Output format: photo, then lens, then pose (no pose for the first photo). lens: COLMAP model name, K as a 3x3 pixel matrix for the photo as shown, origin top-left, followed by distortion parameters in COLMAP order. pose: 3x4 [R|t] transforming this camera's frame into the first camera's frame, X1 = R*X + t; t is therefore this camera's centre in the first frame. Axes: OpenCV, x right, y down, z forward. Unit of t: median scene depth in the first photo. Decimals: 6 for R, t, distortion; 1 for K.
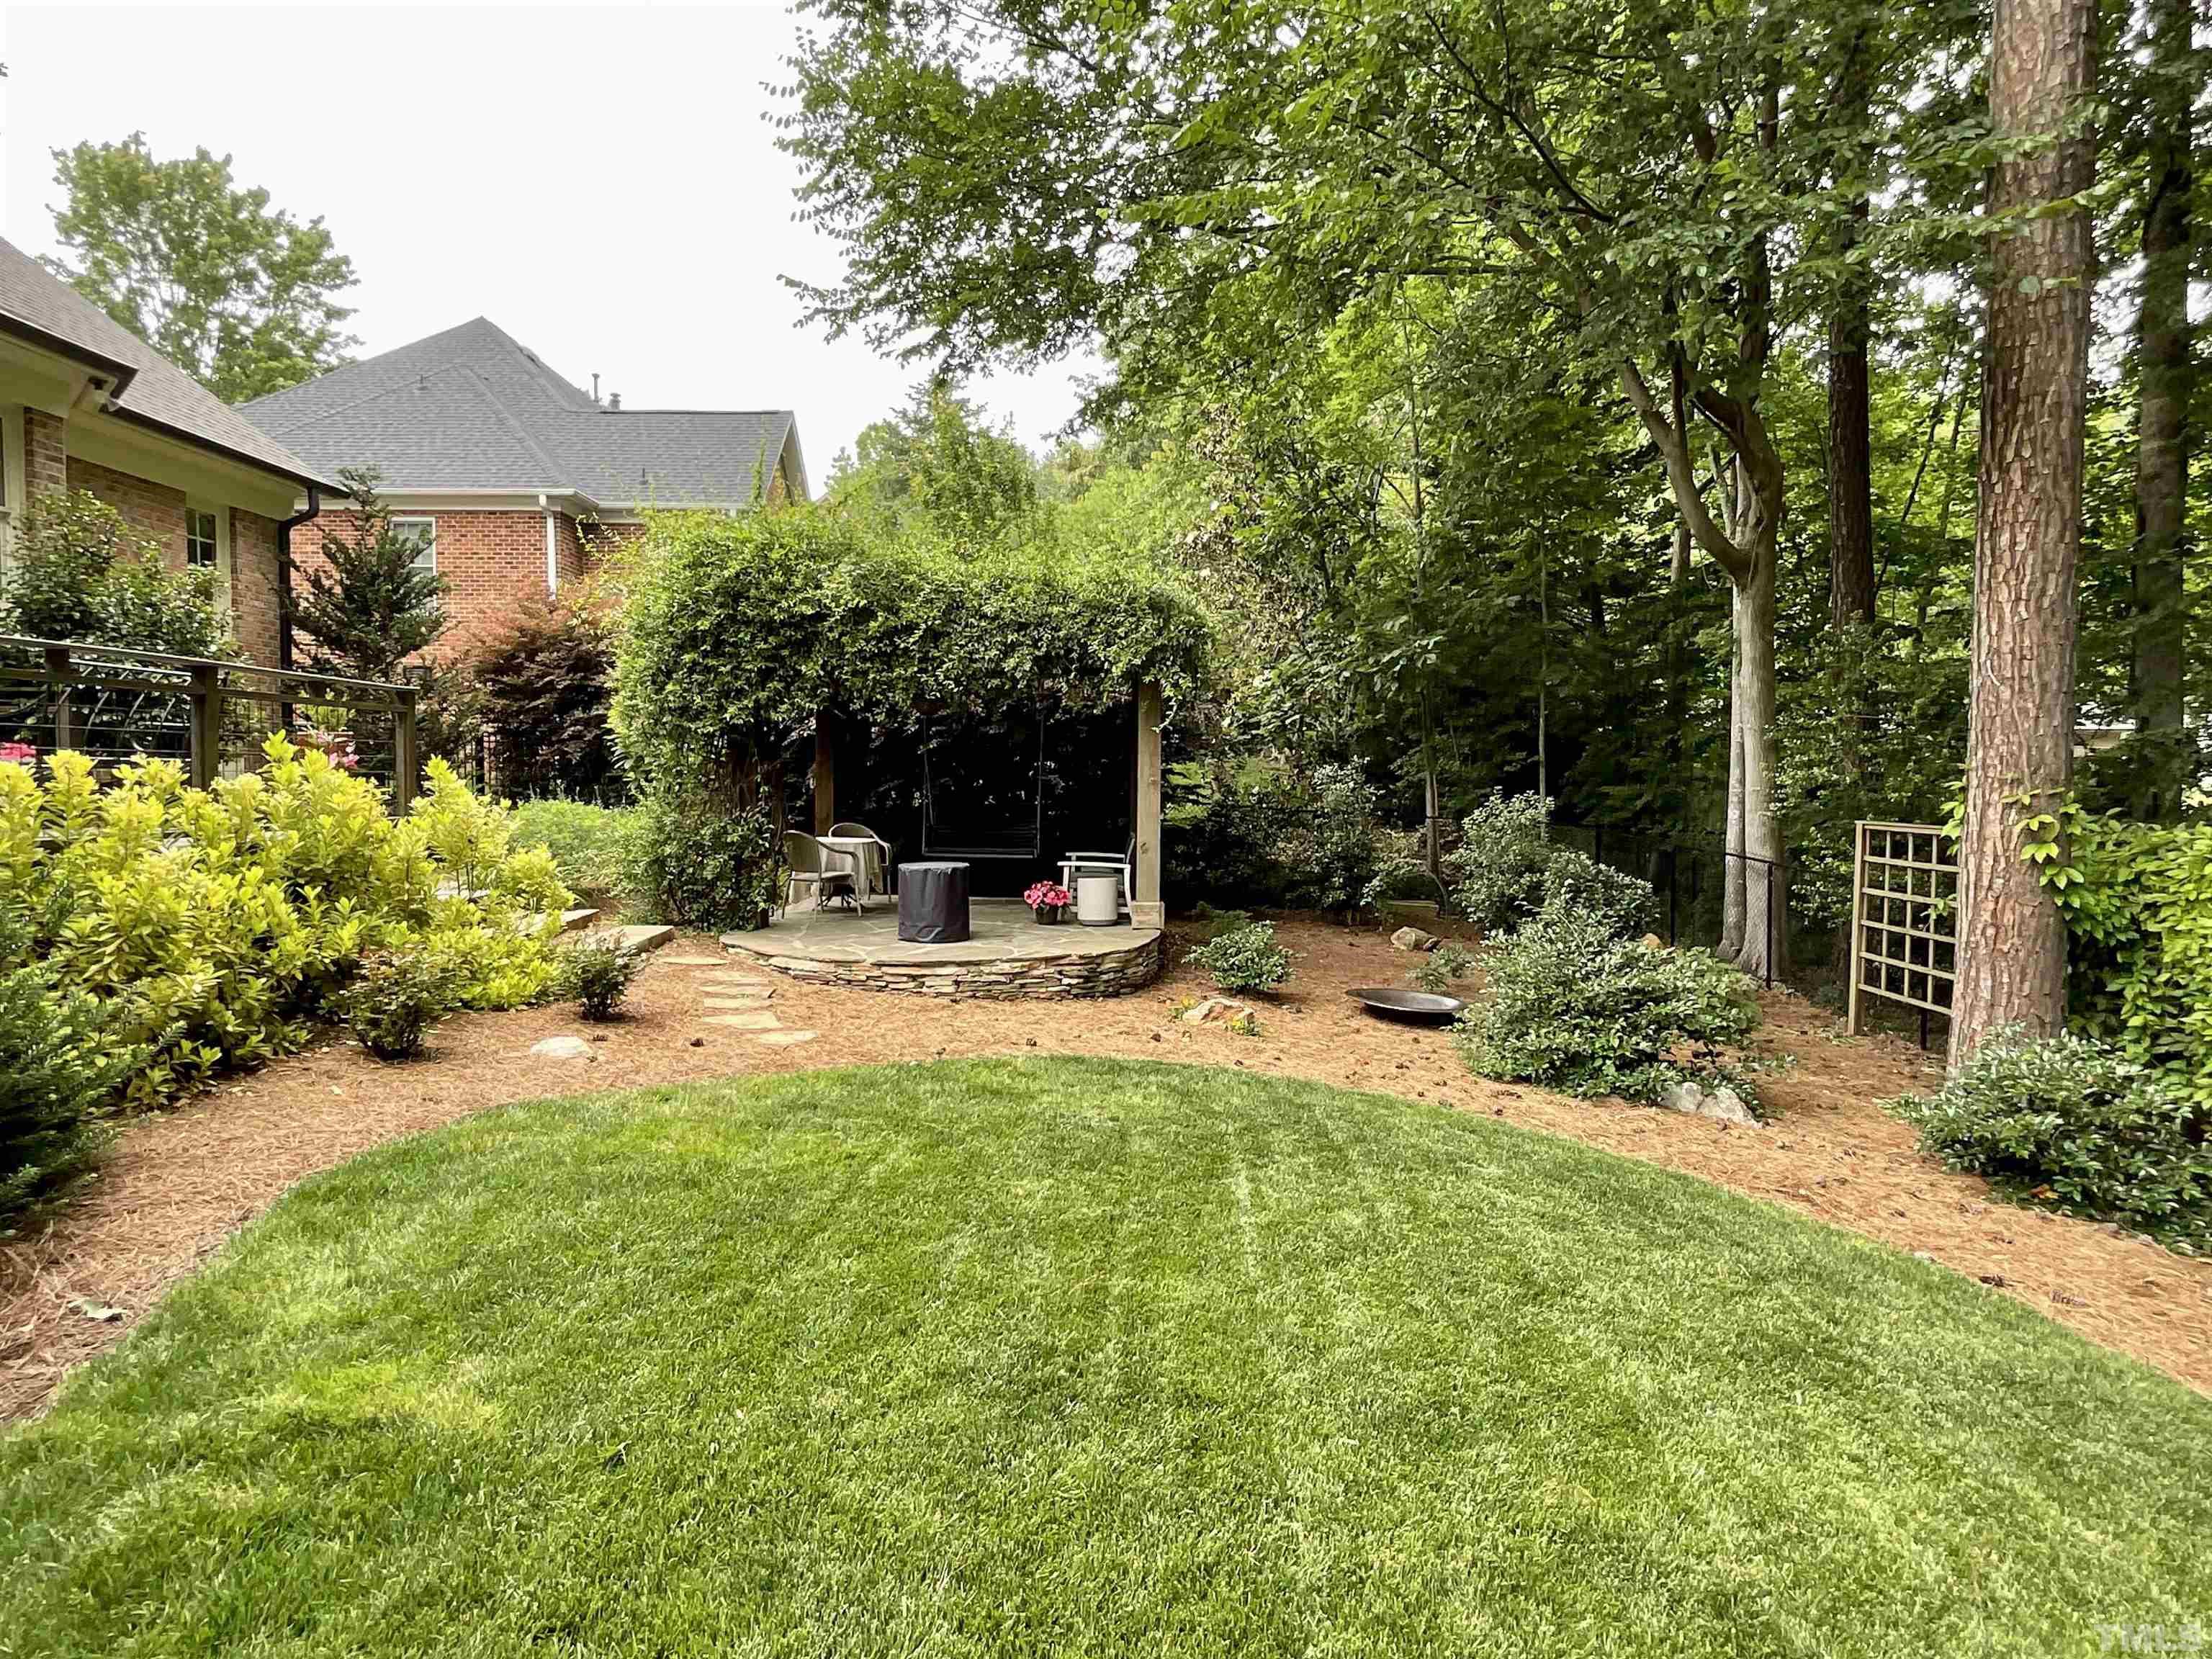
lens RADIAL K [[1263.5, 0, 1106.0], [0, 1263.5, 829.5], [0, 0, 1]] dist [-0.001124, 0.003823]
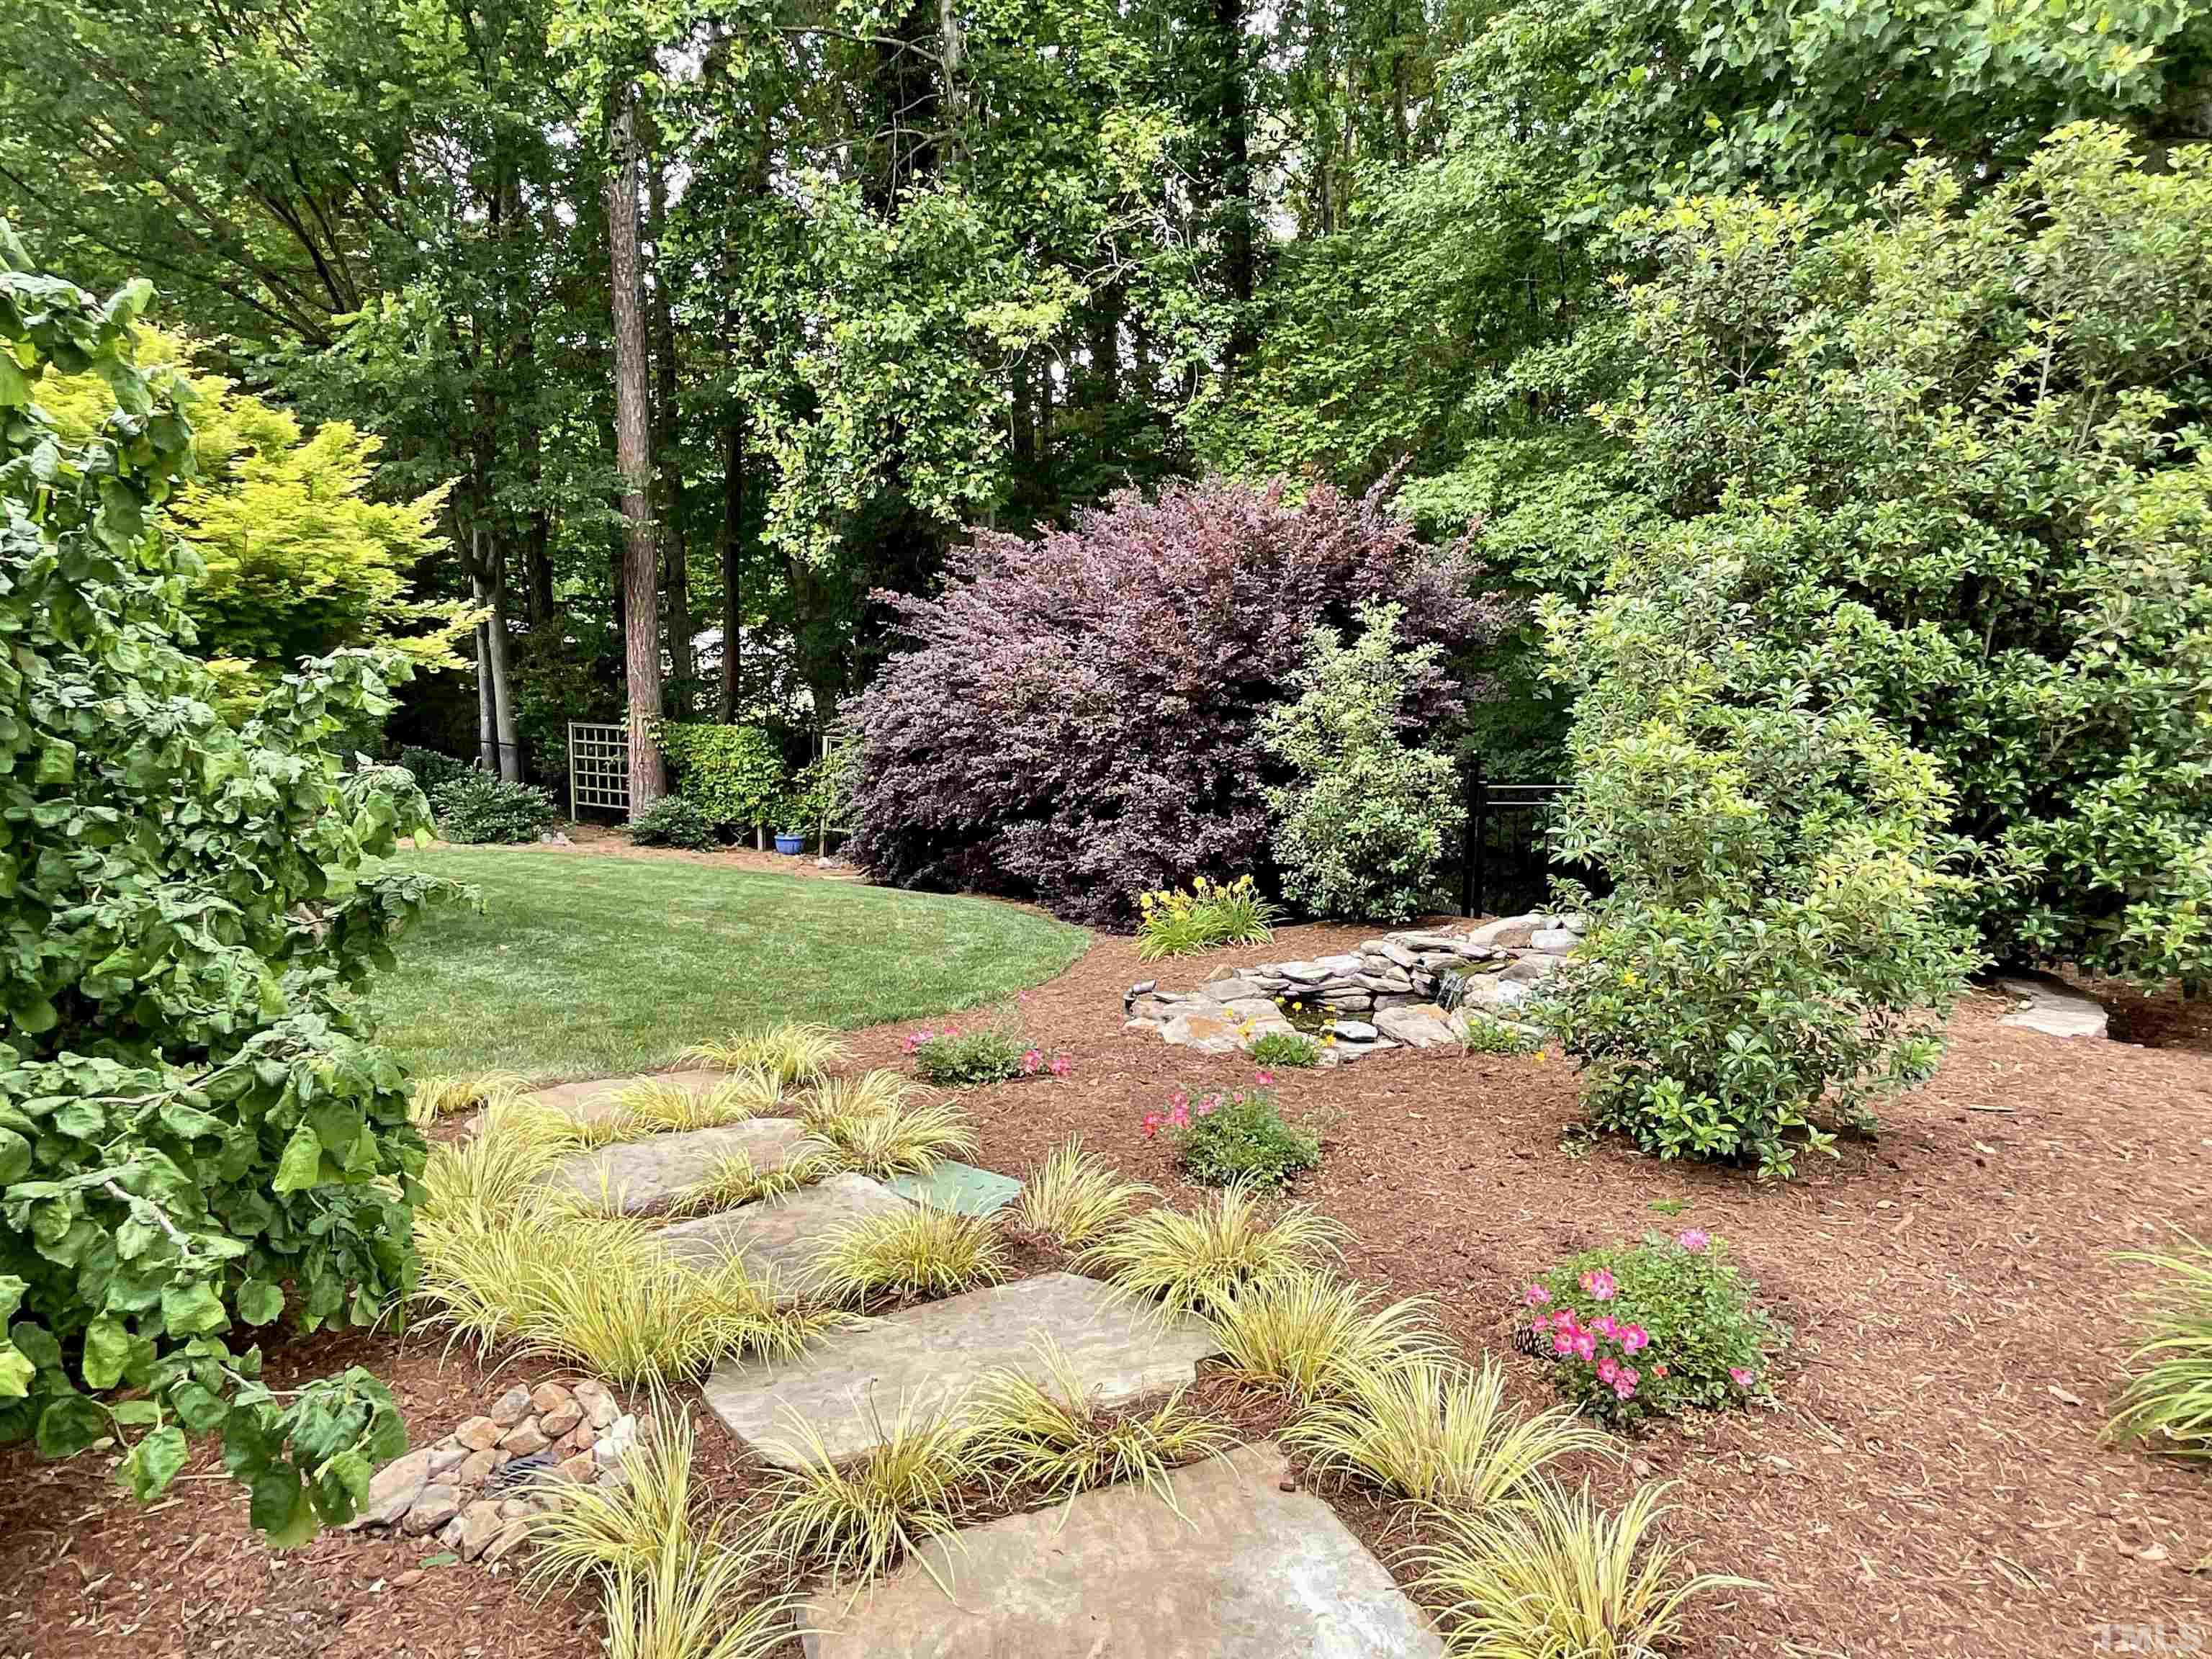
lens RADIAL K [[1263.5, 0, 1106.0], [0, 1263.5, 829.5], [0, 0, 1]] dist [-0.001124, 0.003823]
pose [[0.524018, -0.107743, 0.844865, -0.857002], [0.031579, 0.993742, 0.107143, -0.032877], [-0.851122, -0.029465, 0.524141, -1.009354]]
